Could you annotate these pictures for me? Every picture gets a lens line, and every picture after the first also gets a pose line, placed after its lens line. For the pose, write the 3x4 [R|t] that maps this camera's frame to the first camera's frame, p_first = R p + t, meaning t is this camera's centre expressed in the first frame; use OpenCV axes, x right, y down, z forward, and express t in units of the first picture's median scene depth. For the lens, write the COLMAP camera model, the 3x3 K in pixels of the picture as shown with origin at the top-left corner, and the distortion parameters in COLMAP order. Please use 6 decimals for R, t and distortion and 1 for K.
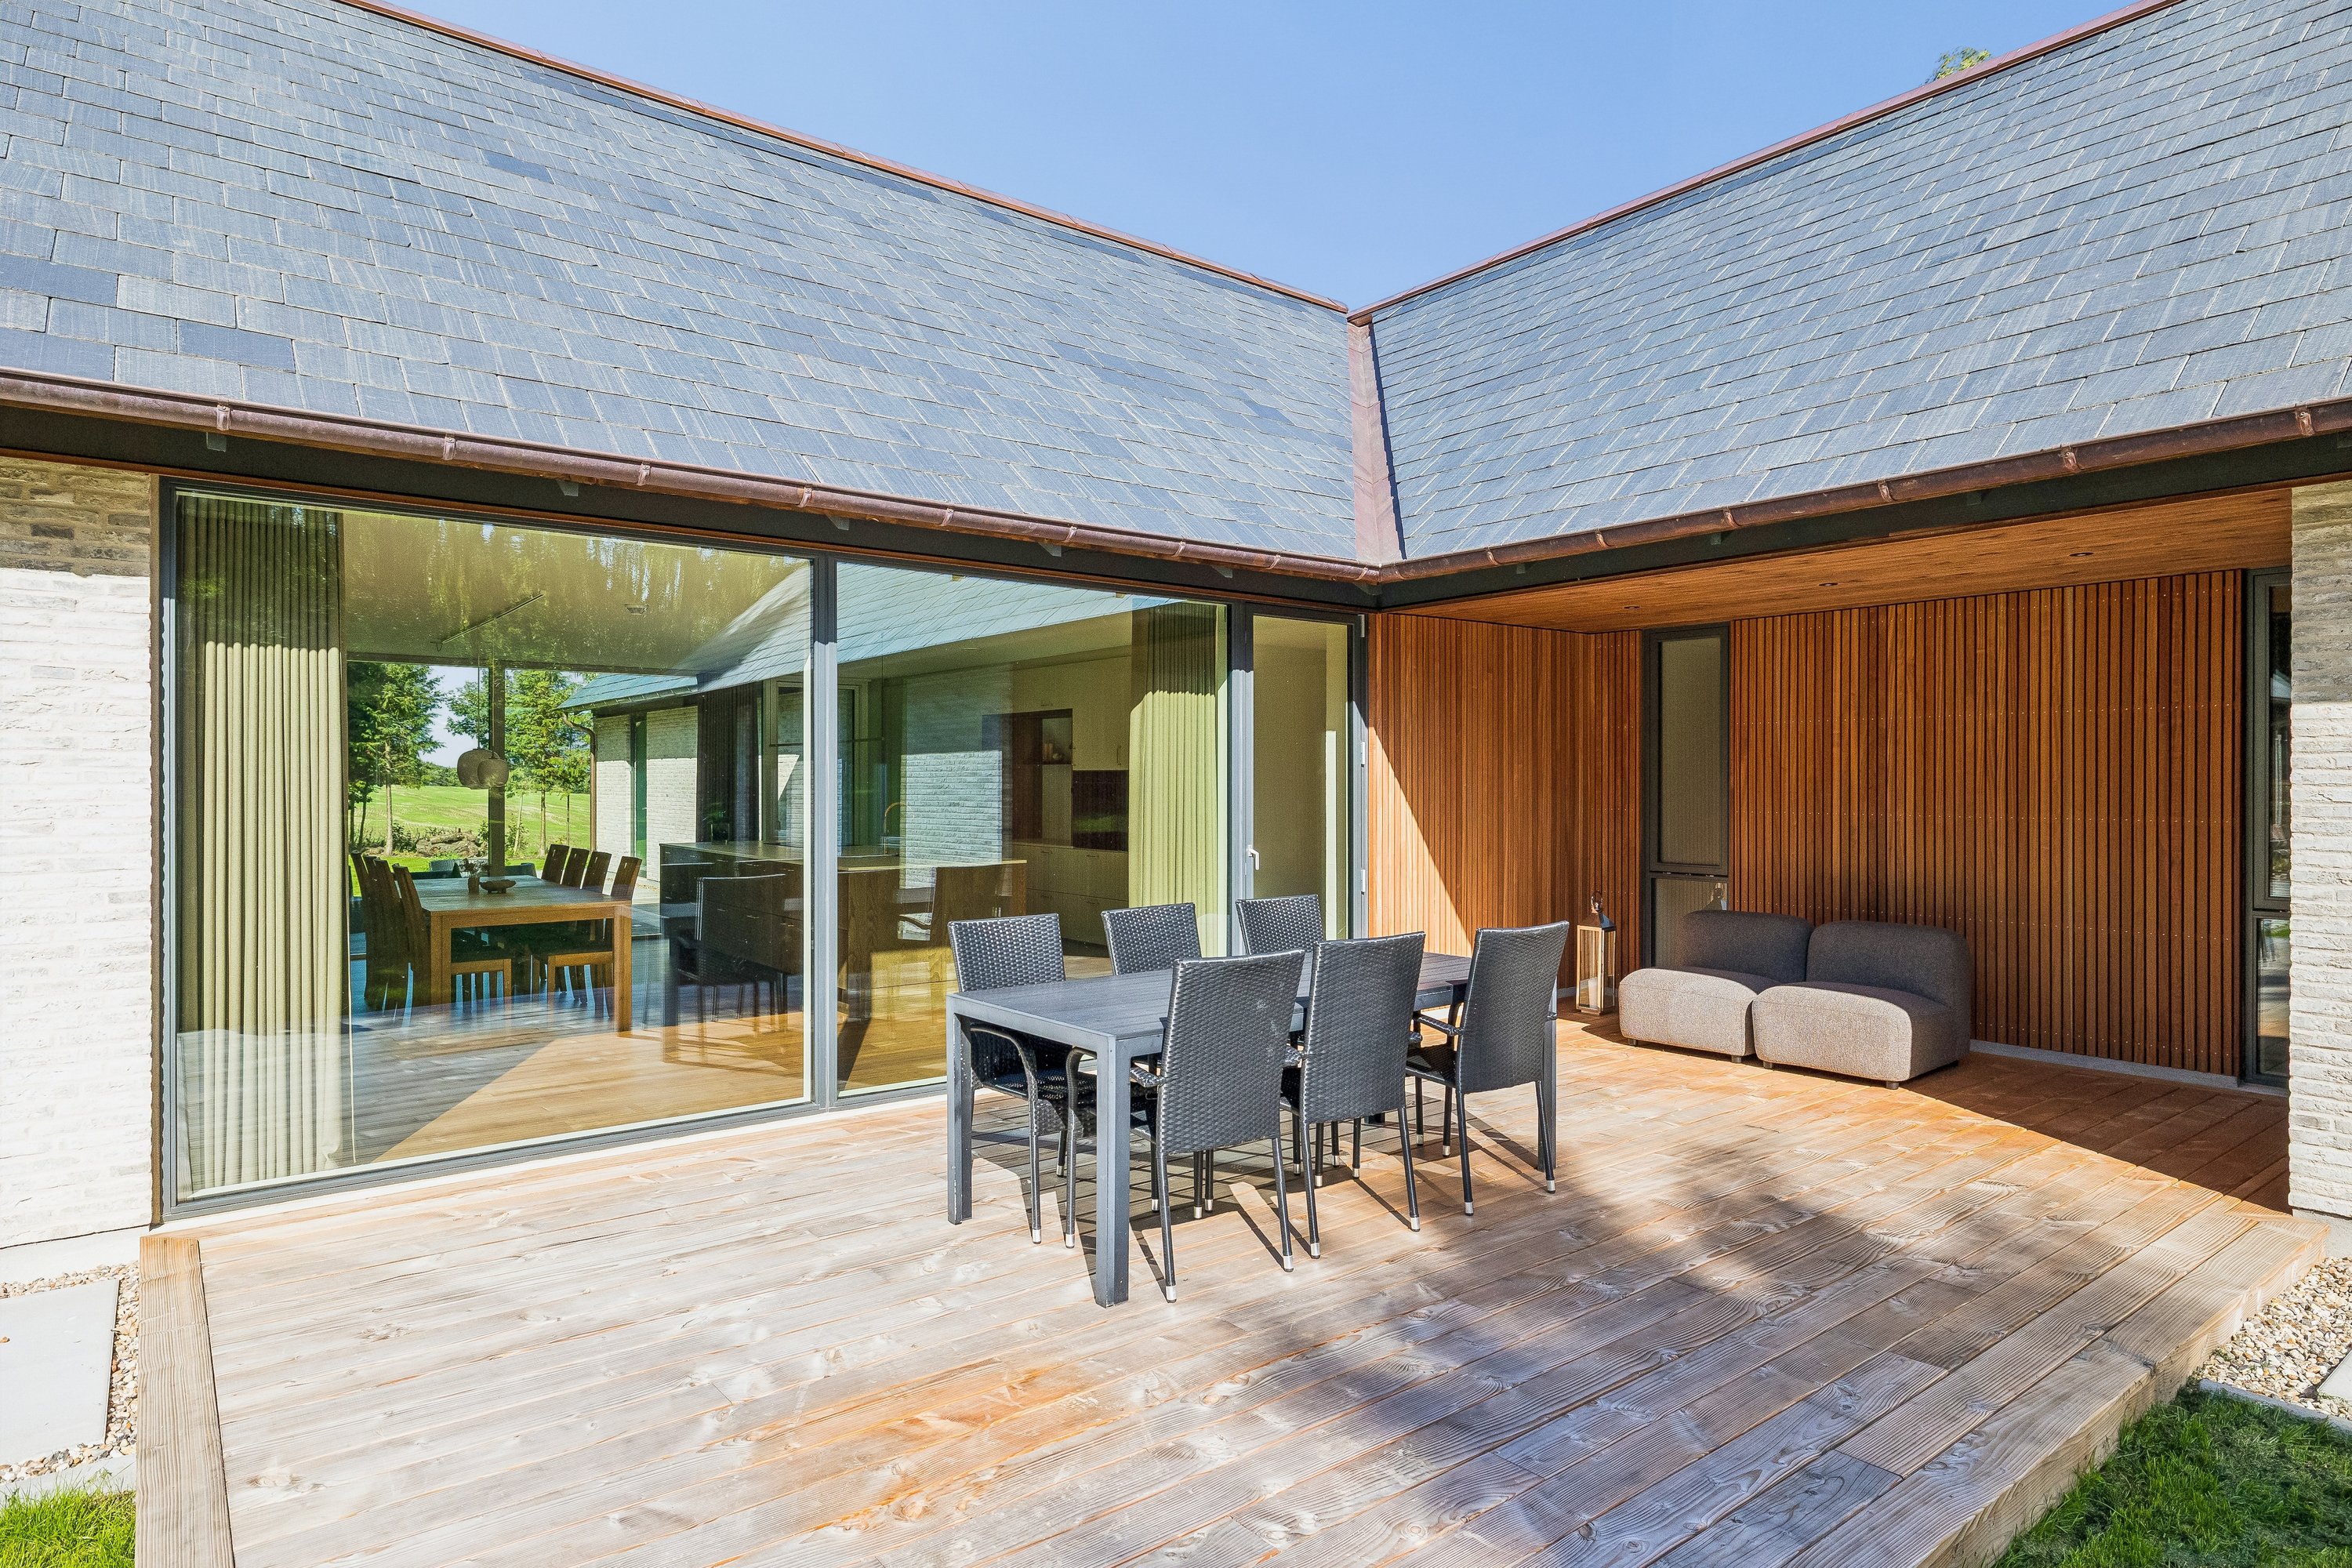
lens RADIAL K [[1331.7, 0, 1176.0], [0, 1331.7, 784.0], [0, 0, 1]] dist [-0.001641, -0.000410]
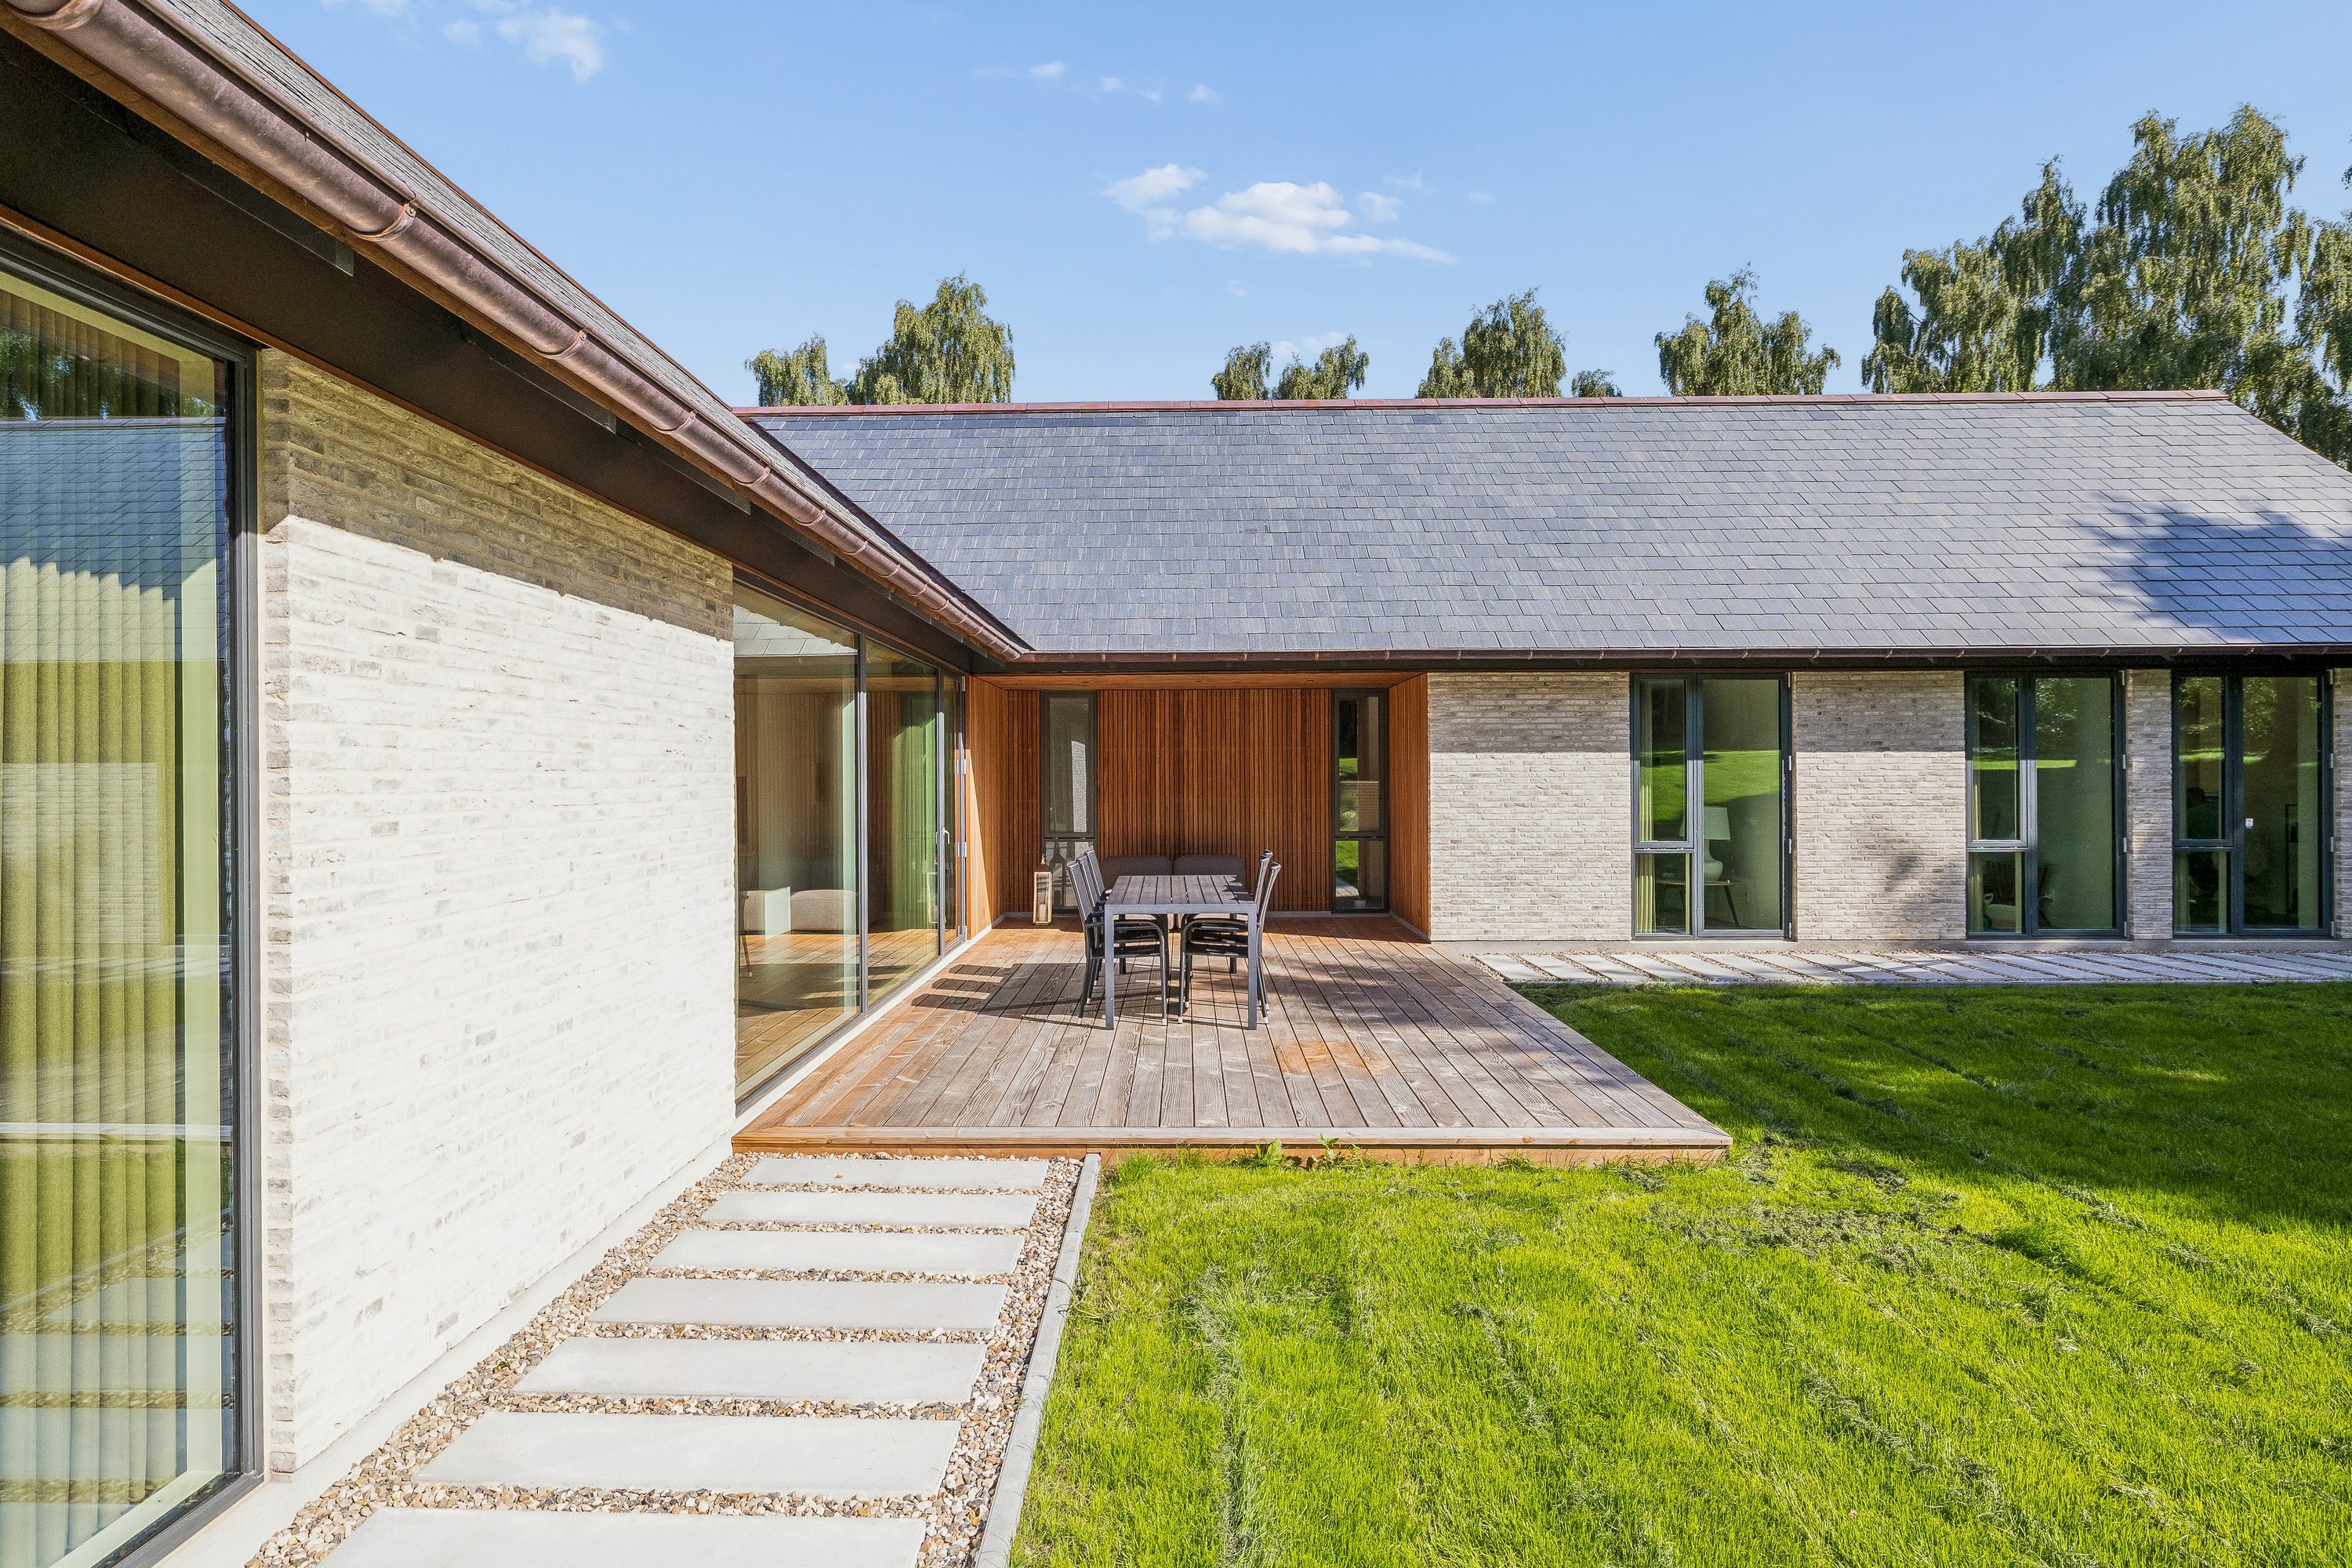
lens RADIAL K [[1214.2, 0, 1176.0], [0, 1214.2, 784.0], [0, 0, 1]] dist [0.002378, 0.000277]
pose [[0.627082, -0.013516, 0.778836, -0.845069], [0.006964, 0.999907, 0.011745, -0.020399], [-0.778922, -0.001941, 0.627118, -0.083143]]
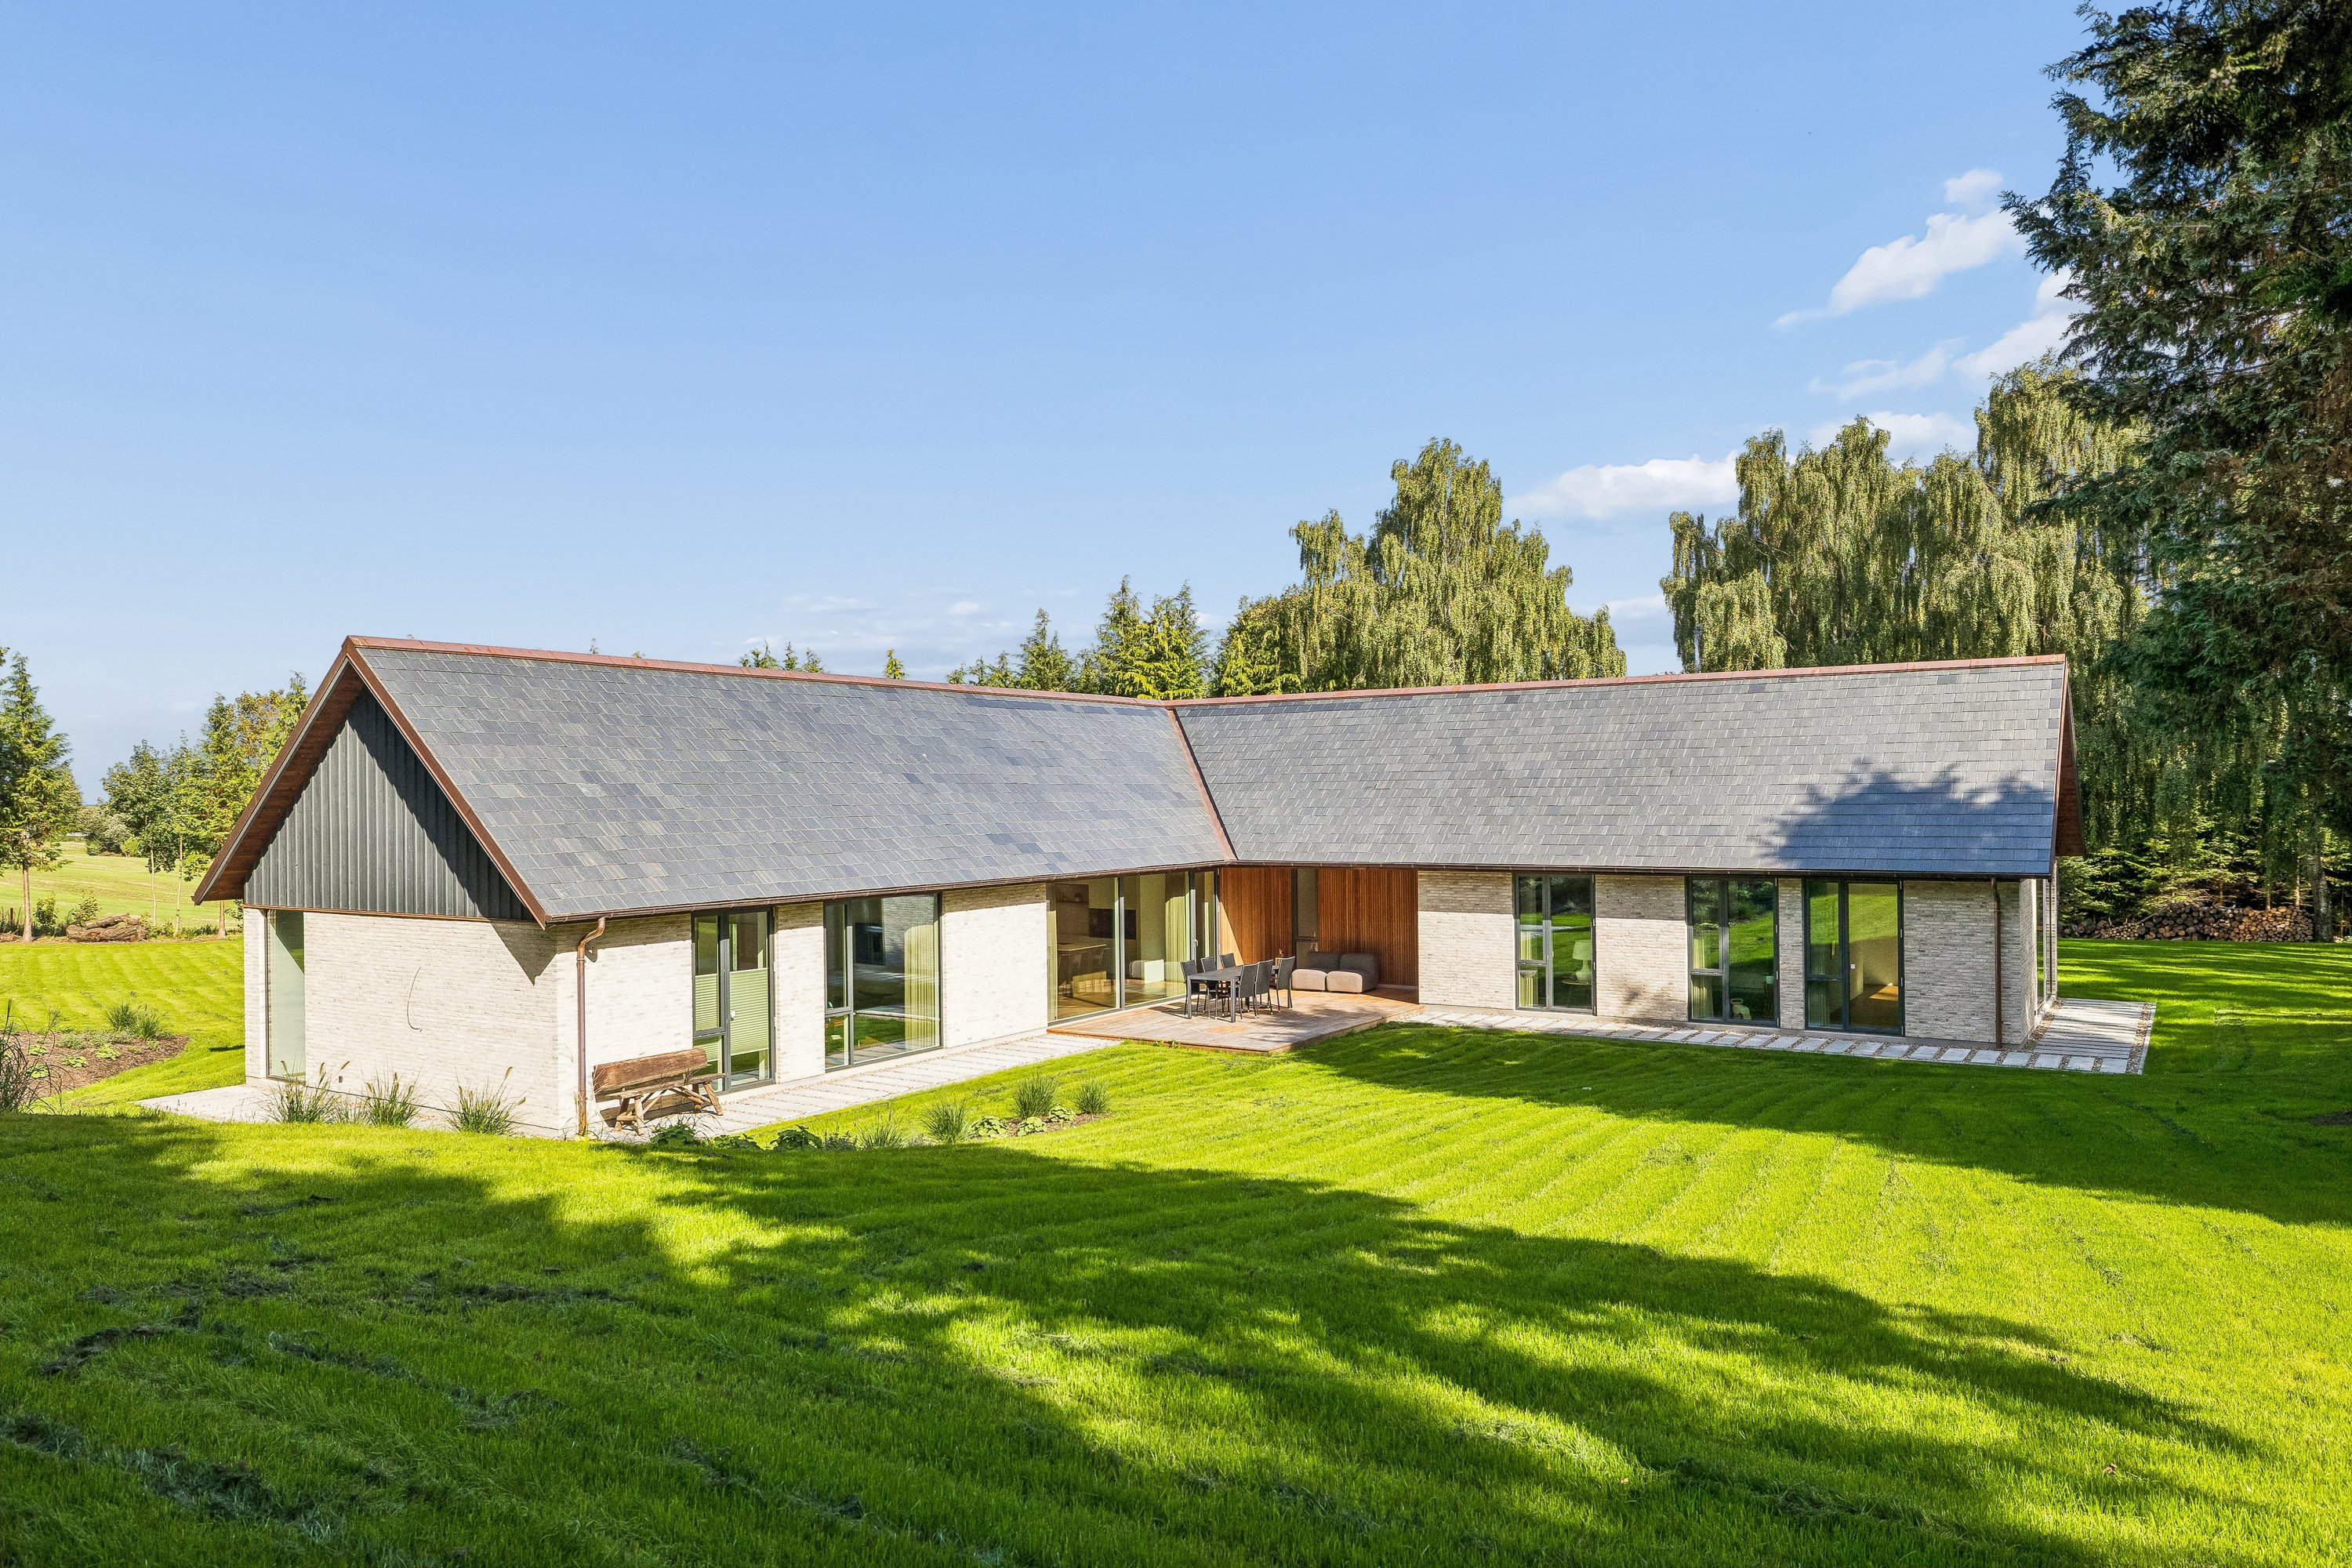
lens RADIAL K [[1696.6, 0, 1176.6], [0, 1696.6, 915.0], [0, 0, 1]] dist [-0.000543, 0.000021]
pose [[0.939040, -0.036143, 0.341904, -1.496015], [0.010078, 0.996925, 0.077708, -0.360570], [-0.343661, -0.069525, 0.936517, -3.120992]]
